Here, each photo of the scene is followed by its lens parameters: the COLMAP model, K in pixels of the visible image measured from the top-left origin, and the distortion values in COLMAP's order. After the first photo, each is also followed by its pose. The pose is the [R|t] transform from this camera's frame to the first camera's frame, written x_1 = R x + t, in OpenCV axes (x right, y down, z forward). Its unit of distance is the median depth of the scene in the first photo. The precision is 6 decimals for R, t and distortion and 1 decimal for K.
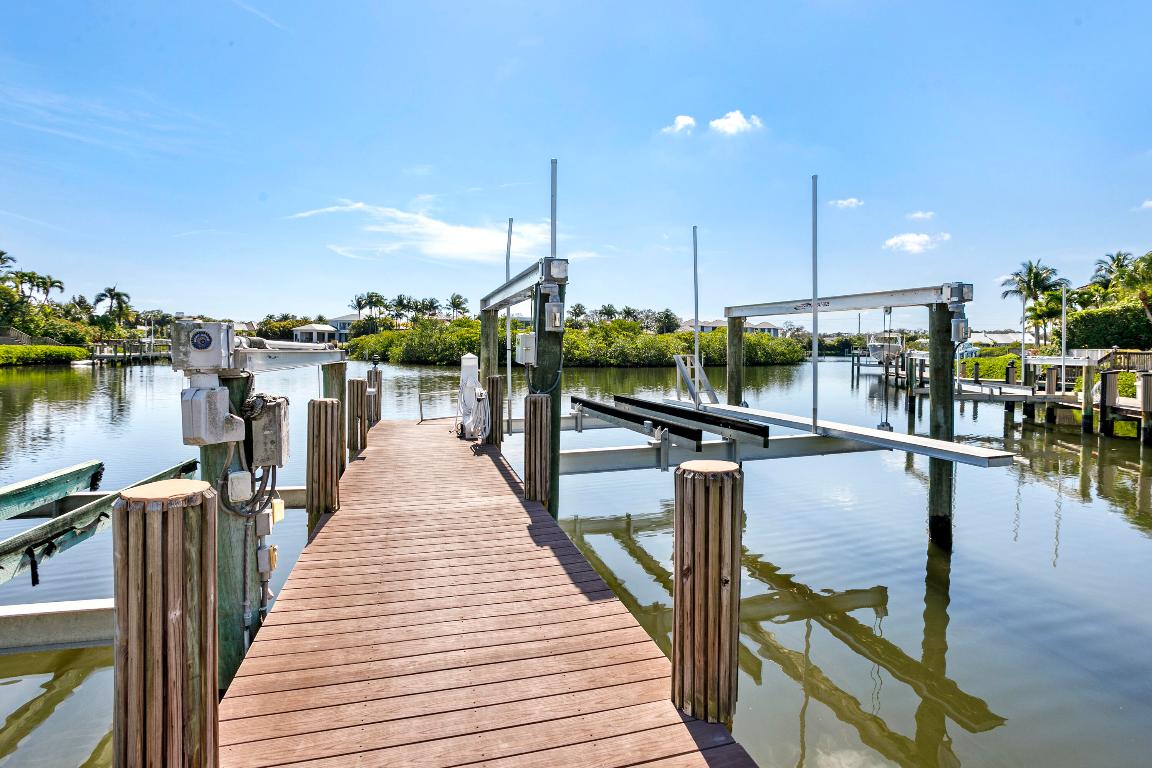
lens RADIAL K [[563.8, 0, 576.1], [0, 563.8, 367.6], [0, 0, 1]] dist [-0.061201, 0.032085]
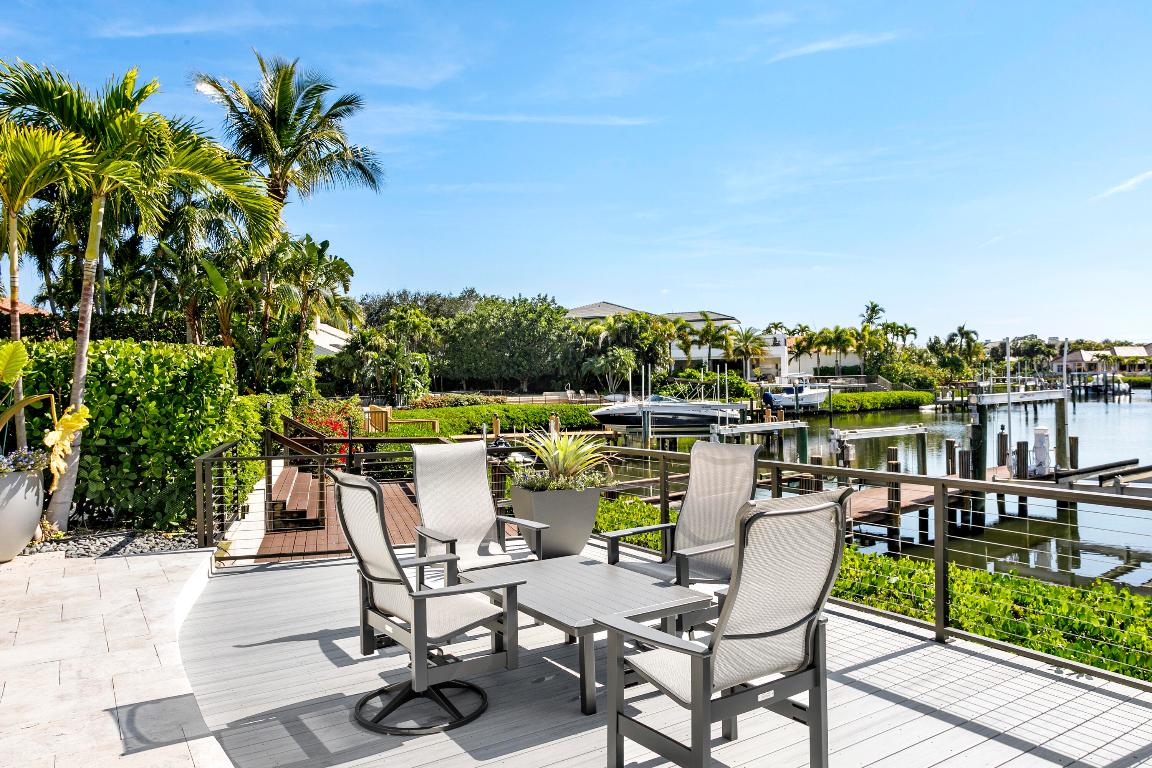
lens RADIAL K [[803.2, 0, 569.7], [0, 803.2, 380.5], [0, 0, 1]] dist [-0.047816, 0.059106]
pose [[0.370000, -0.021590, -0.928781, 0.173895], [-0.007059, 0.999636, -0.026049, -0.010570], [0.929005, 0.016195, 0.369713, -0.132652]]
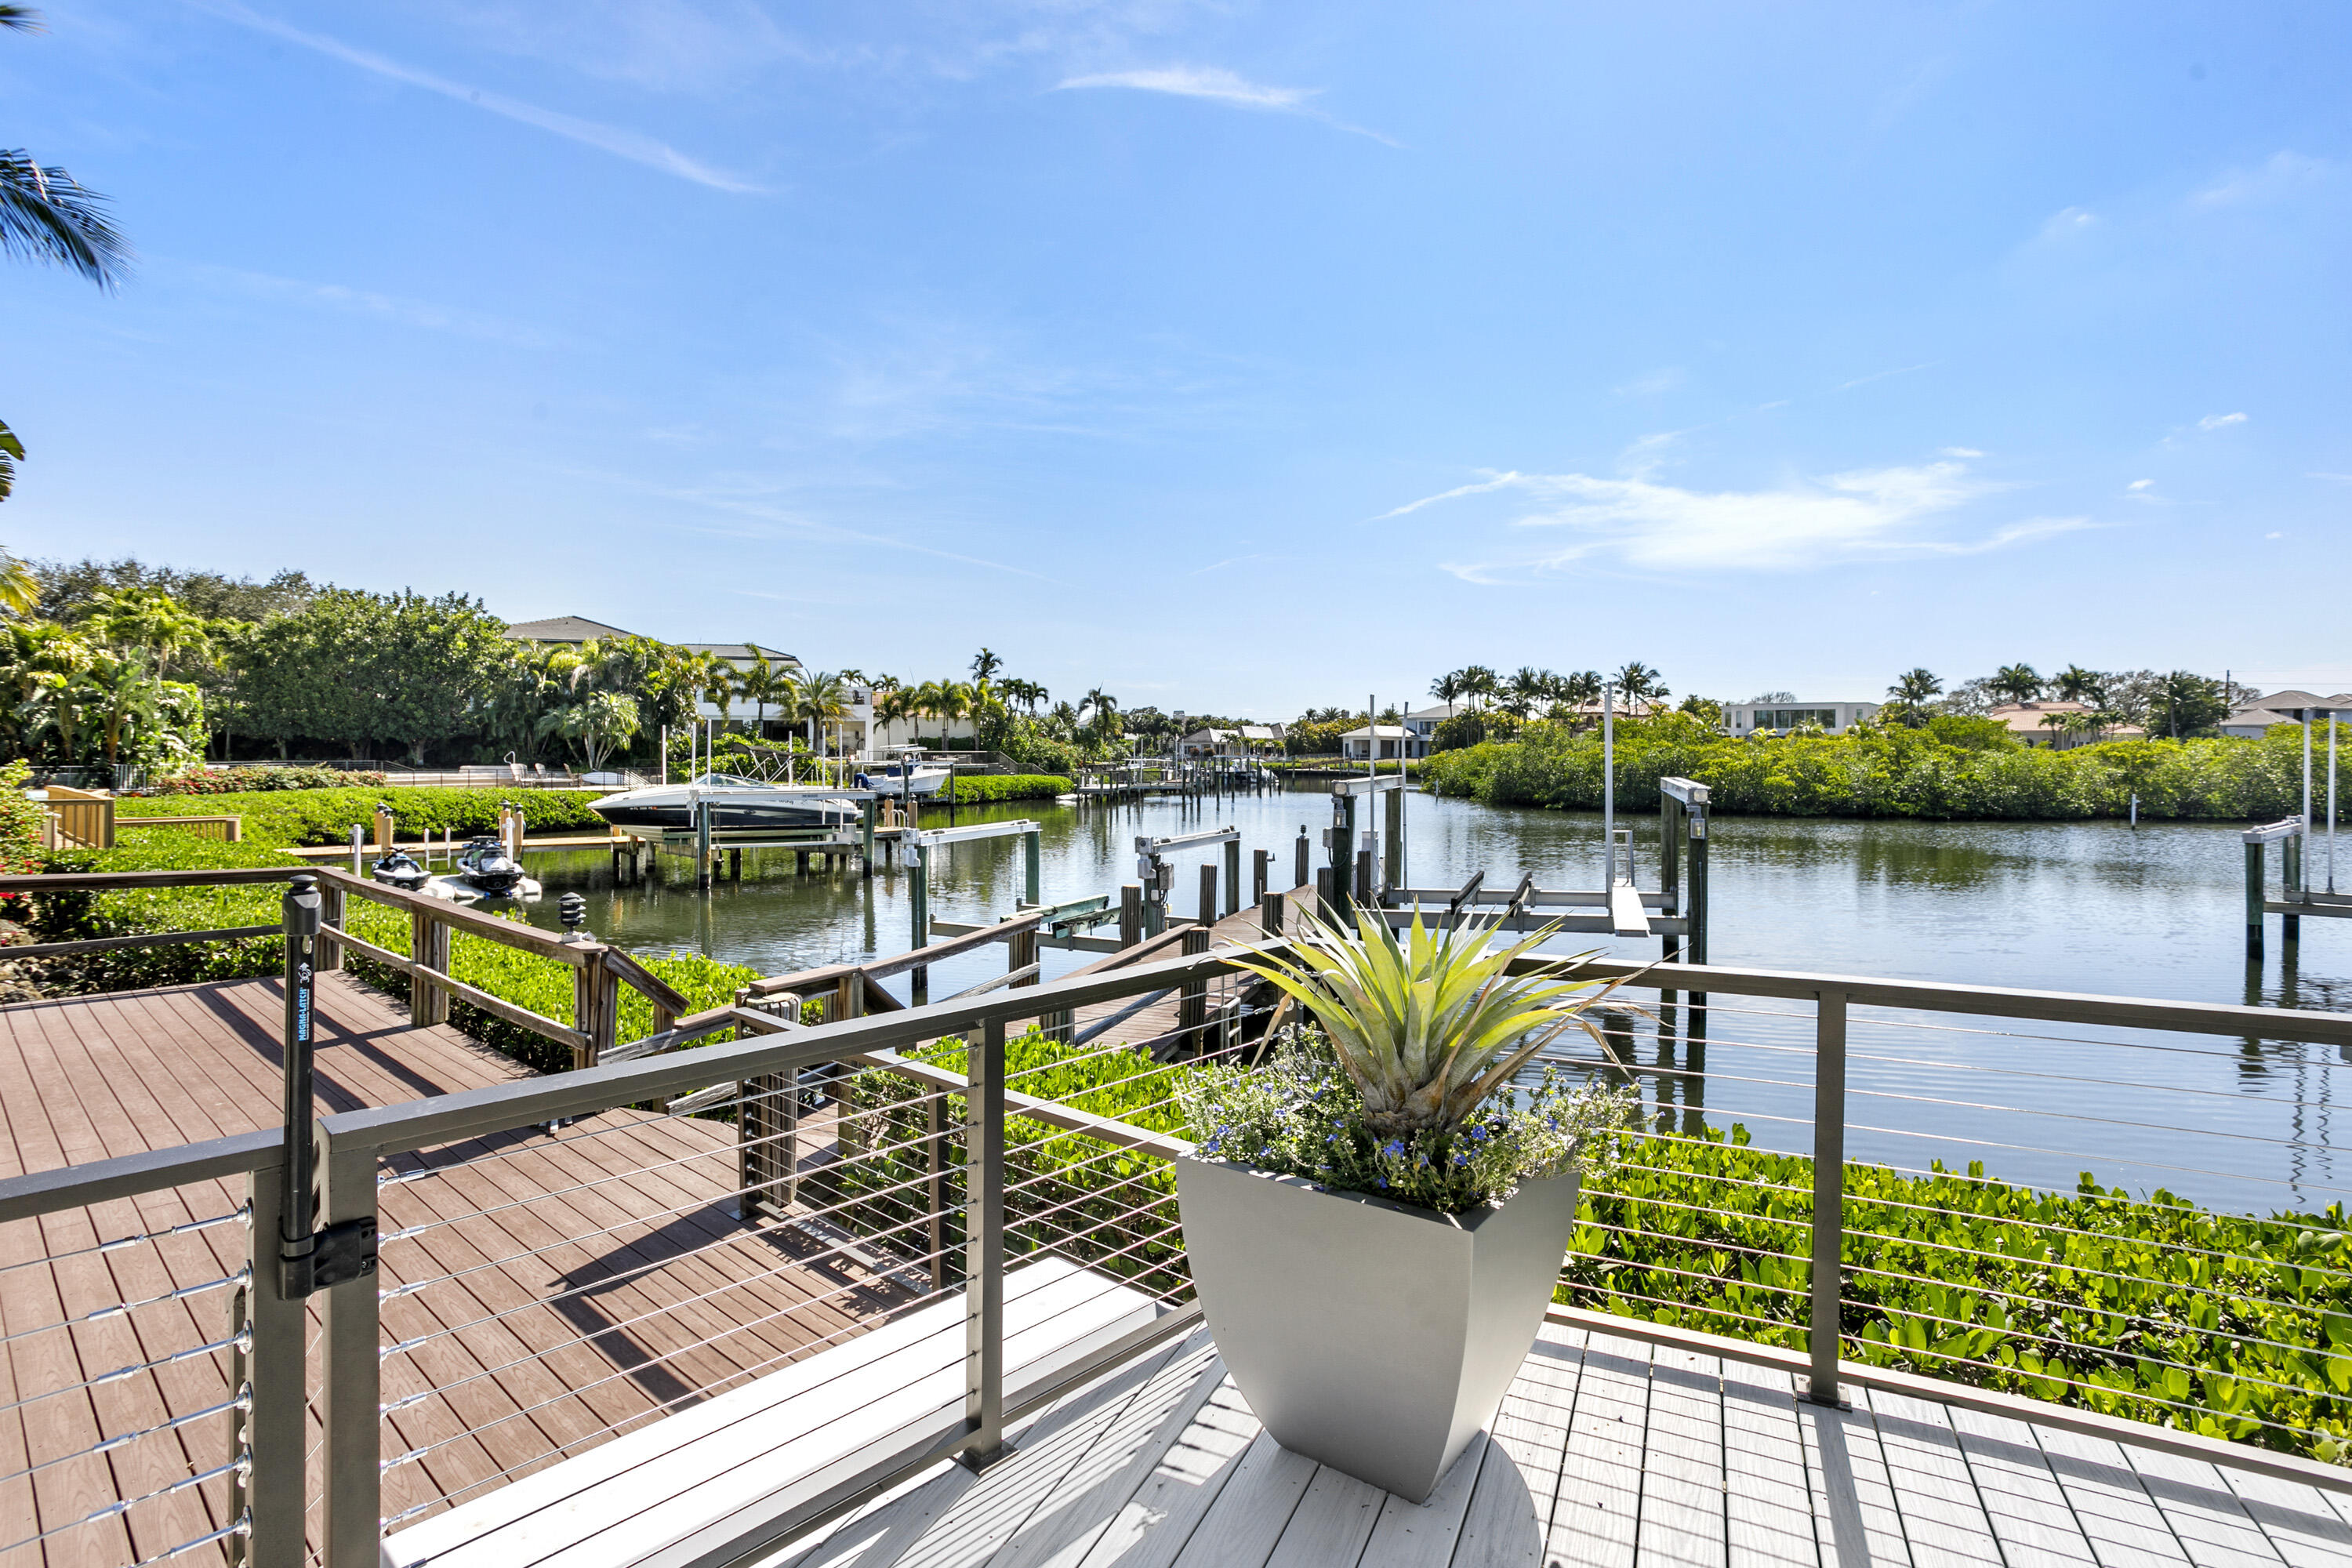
lens RADIAL K [[1137.6, 0, 1167.4], [0, 1137.6, 770.3], [0, 0, 1]] dist [-0.059892, 0.037691]
pose [[0.805081, 0.000536, -0.593165, 0.101132], [-0.016481, 0.999634, -0.021465, -0.010300], [0.592936, 0.027057, 0.804795, -0.128889]]
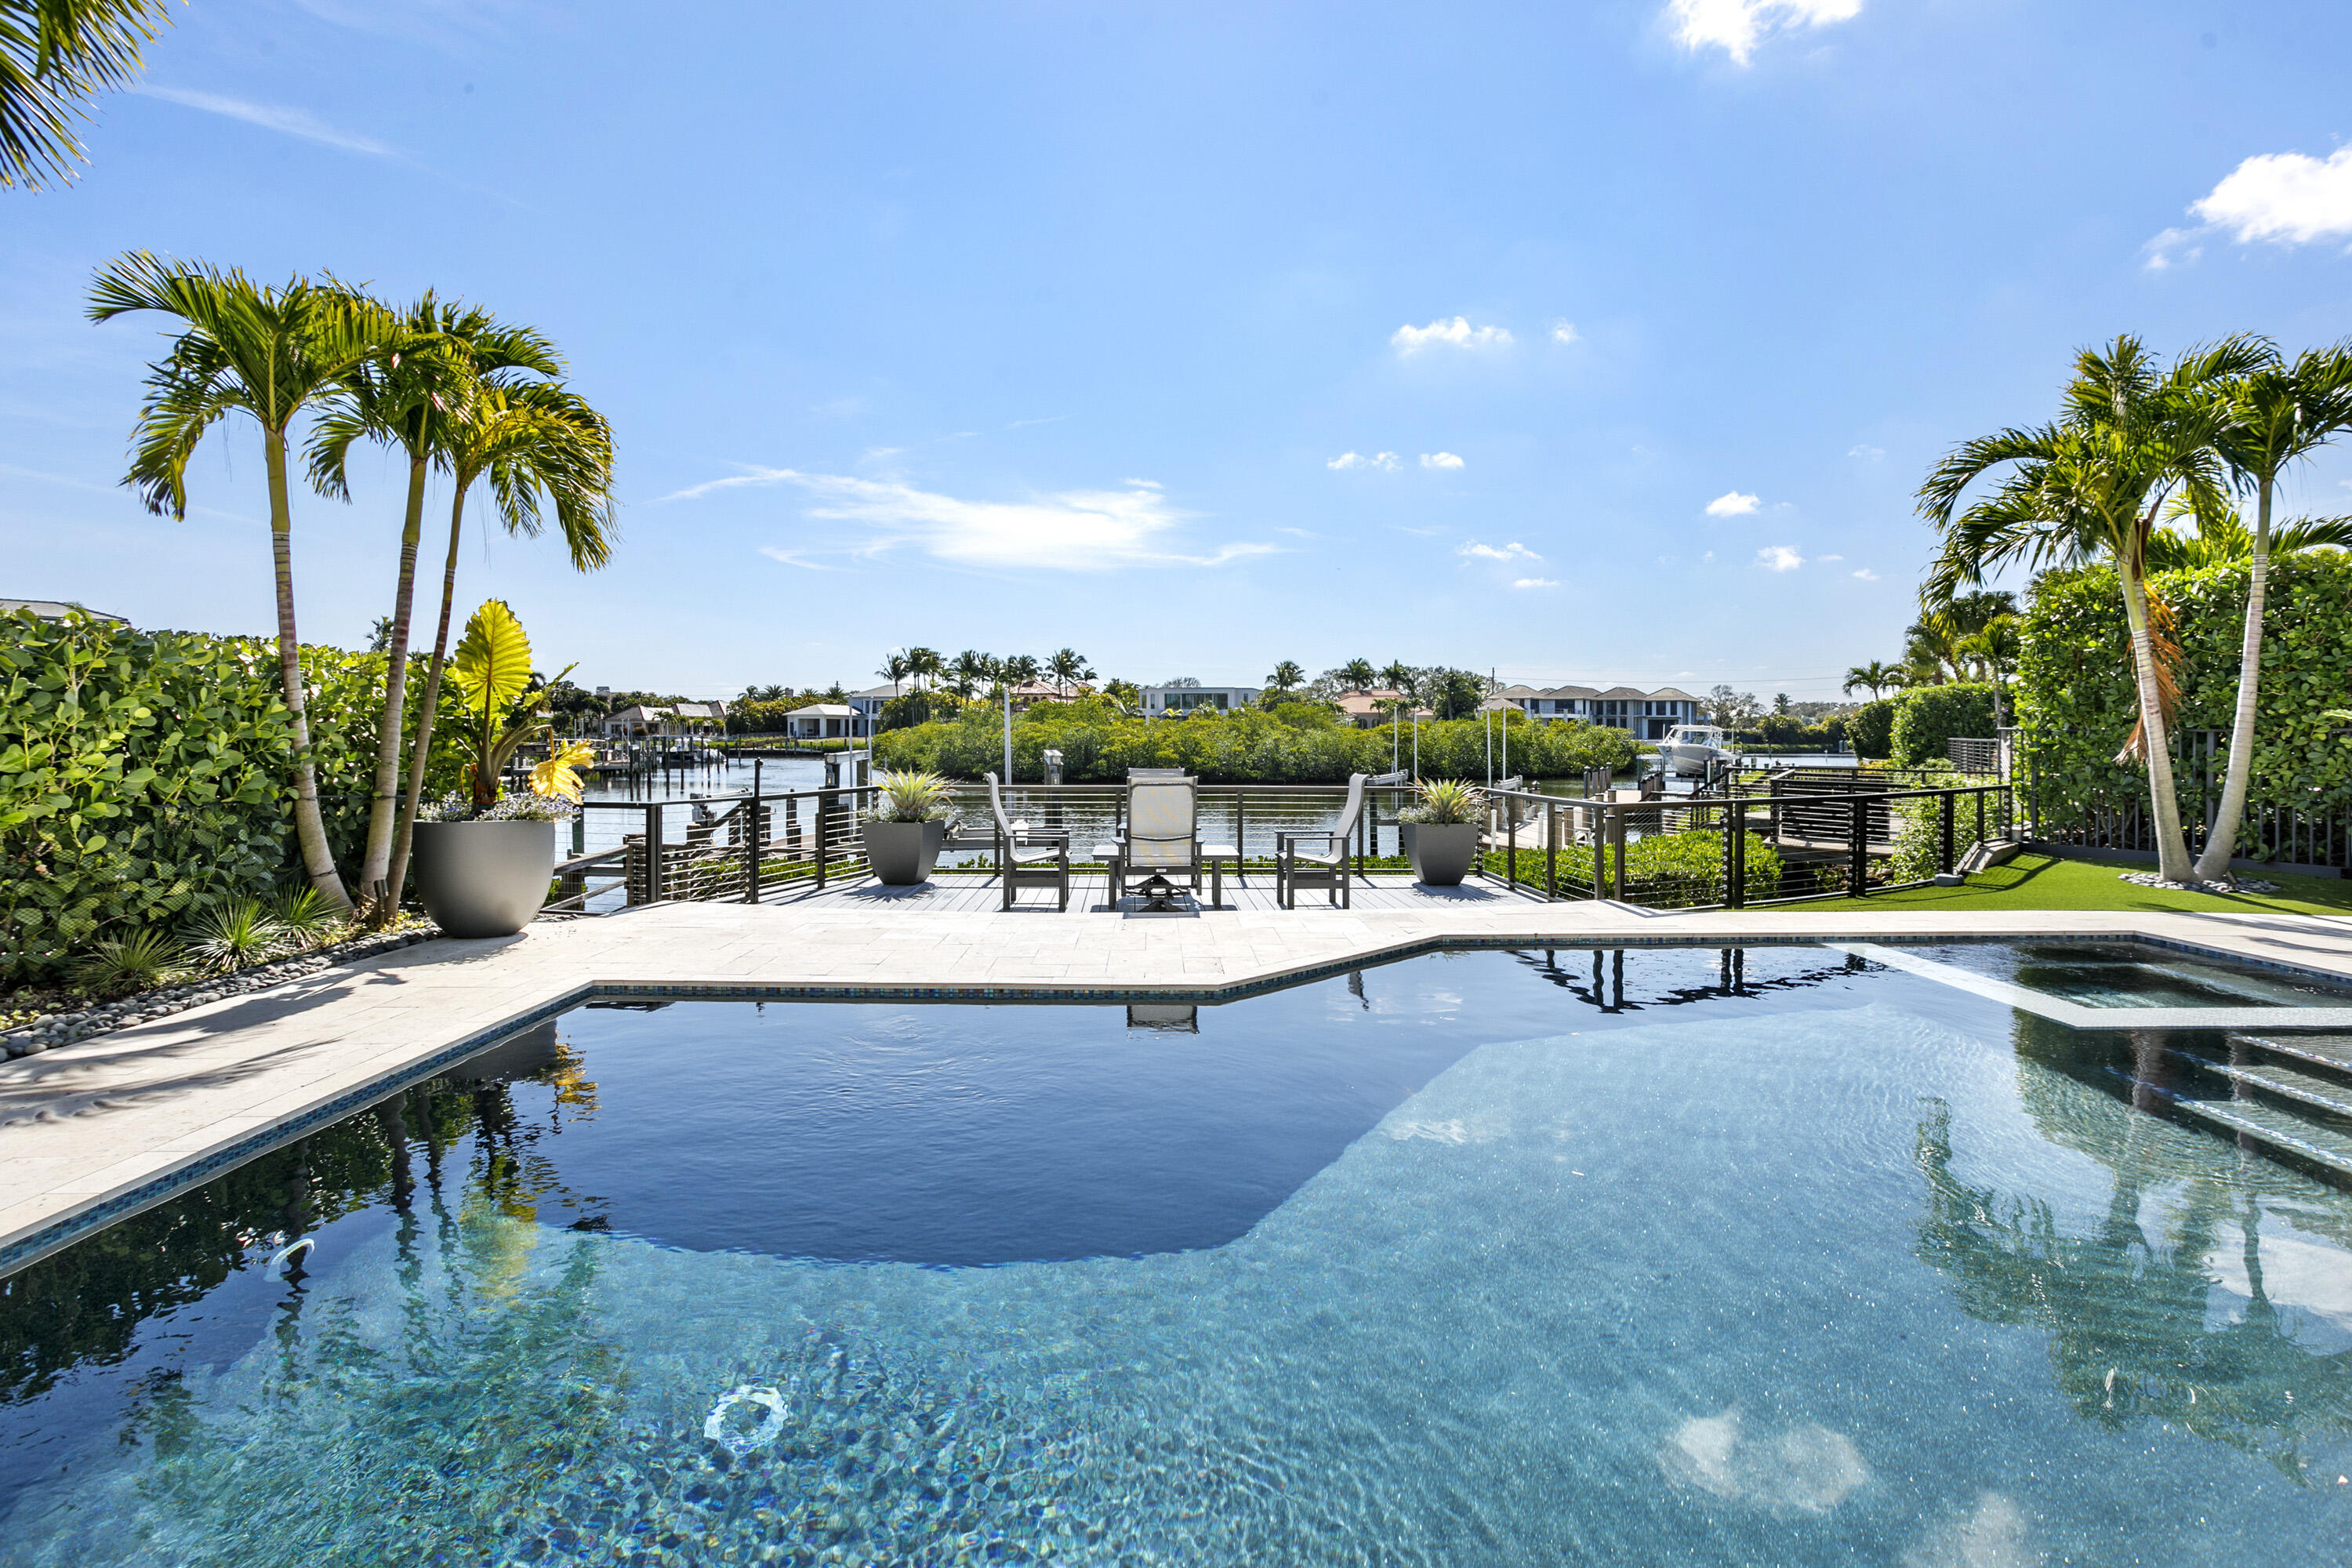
lens RADIAL K [[1167.7, 0, 1177.7], [0, 1167.7, 768.4], [0, 0, 1]] dist [-0.066077, 0.034377]
pose [[0.988357, -0.004501, -0.152088, 0.144628], [0.003313, 0.999962, -0.008059, -0.006279], [0.152119, 0.007462, 0.988334, -0.241372]]
